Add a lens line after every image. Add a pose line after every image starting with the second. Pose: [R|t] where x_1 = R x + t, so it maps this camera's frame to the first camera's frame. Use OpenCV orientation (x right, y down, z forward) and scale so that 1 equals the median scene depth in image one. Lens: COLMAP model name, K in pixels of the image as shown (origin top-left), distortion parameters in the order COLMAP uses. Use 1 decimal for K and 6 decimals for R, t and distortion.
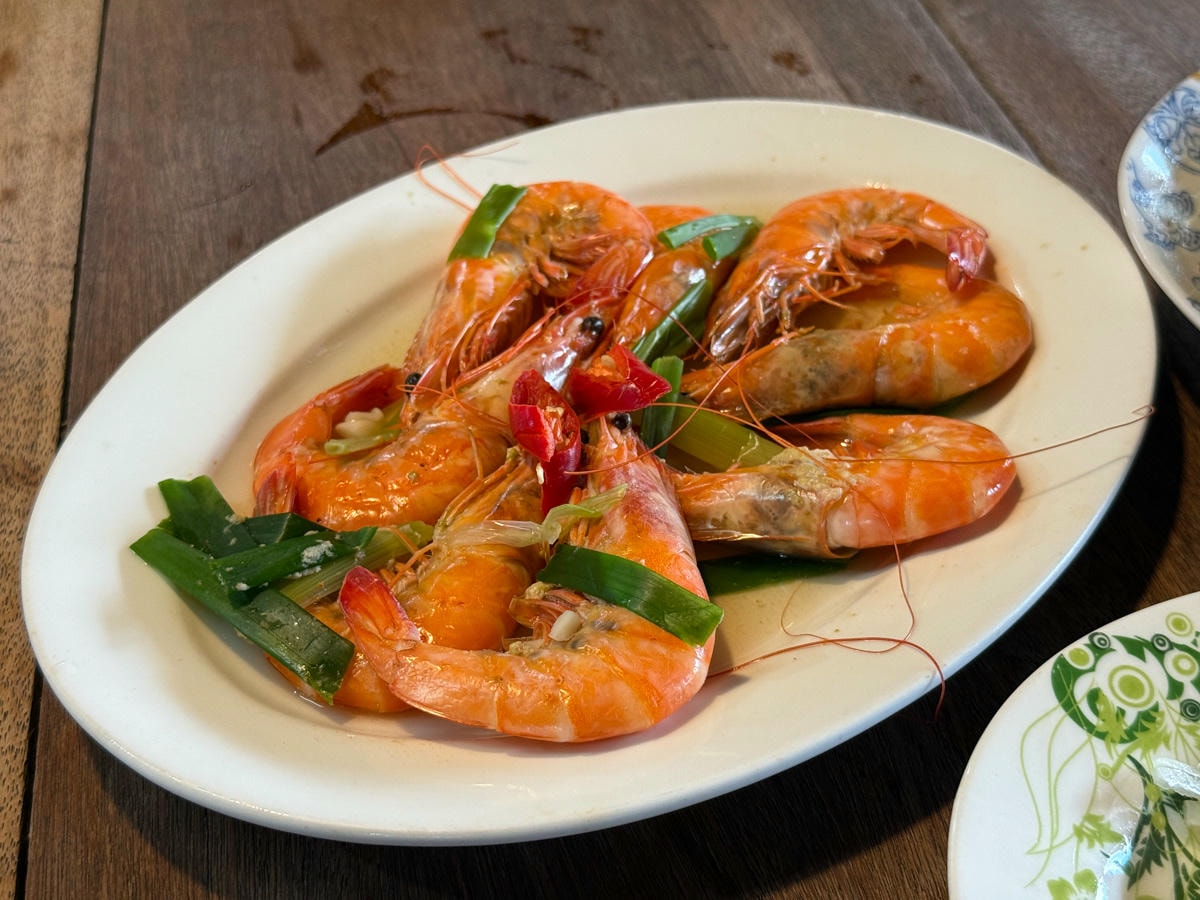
lens RADIAL K [[1726.0, 0, 600.0], [0, 1726.0, 450.0], [0, 0, 1]] dist [0.039892, -0.200660]
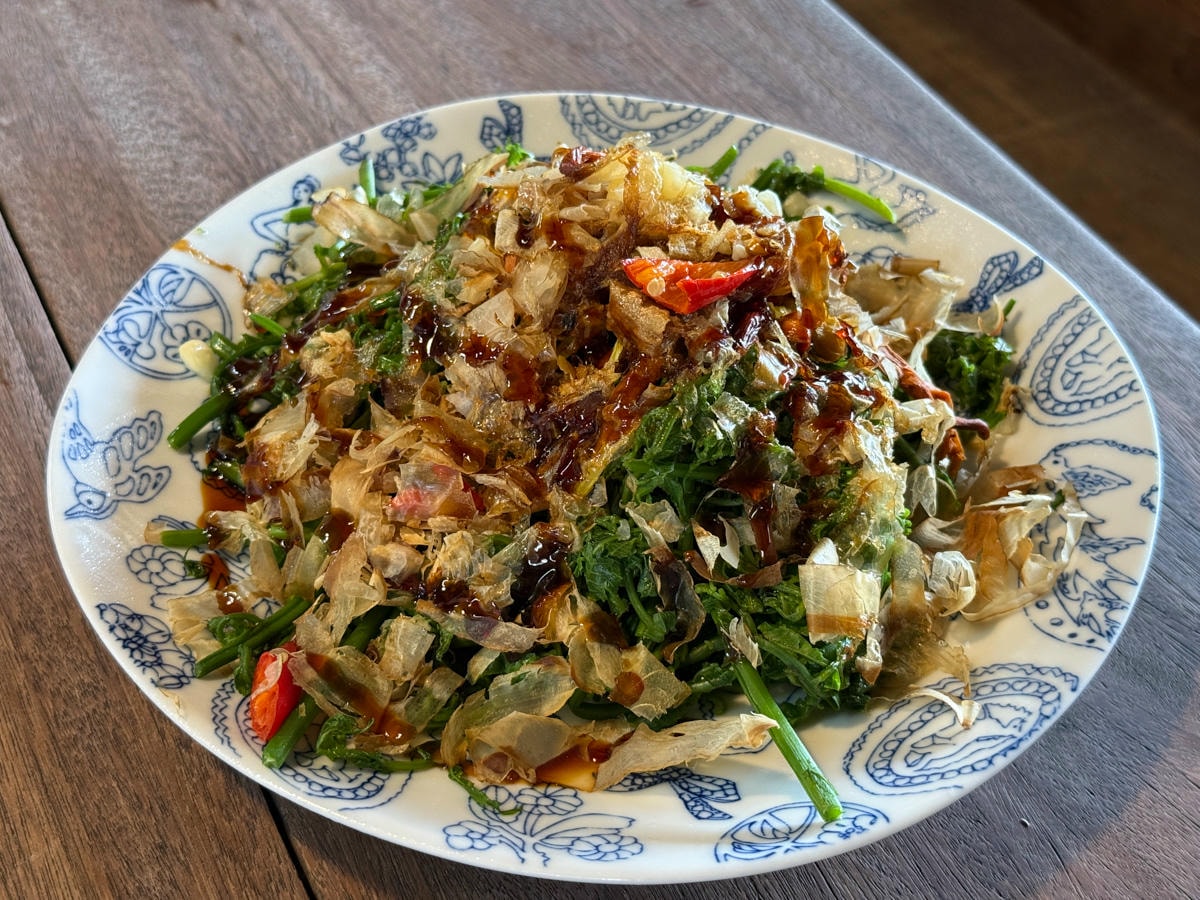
lens RADIAL K [[1726.0, 0, 600.0], [0, 1726.0, 450.0], [0, 0, 1]] dist [0.039892, -0.200660]
pose [[0.953403, -0.180752, 0.241560, 0.365823], [0.153274, 0.979829, 0.128228, -0.223569], [-0.259865, -0.085228, 0.961877, 0.113264]]
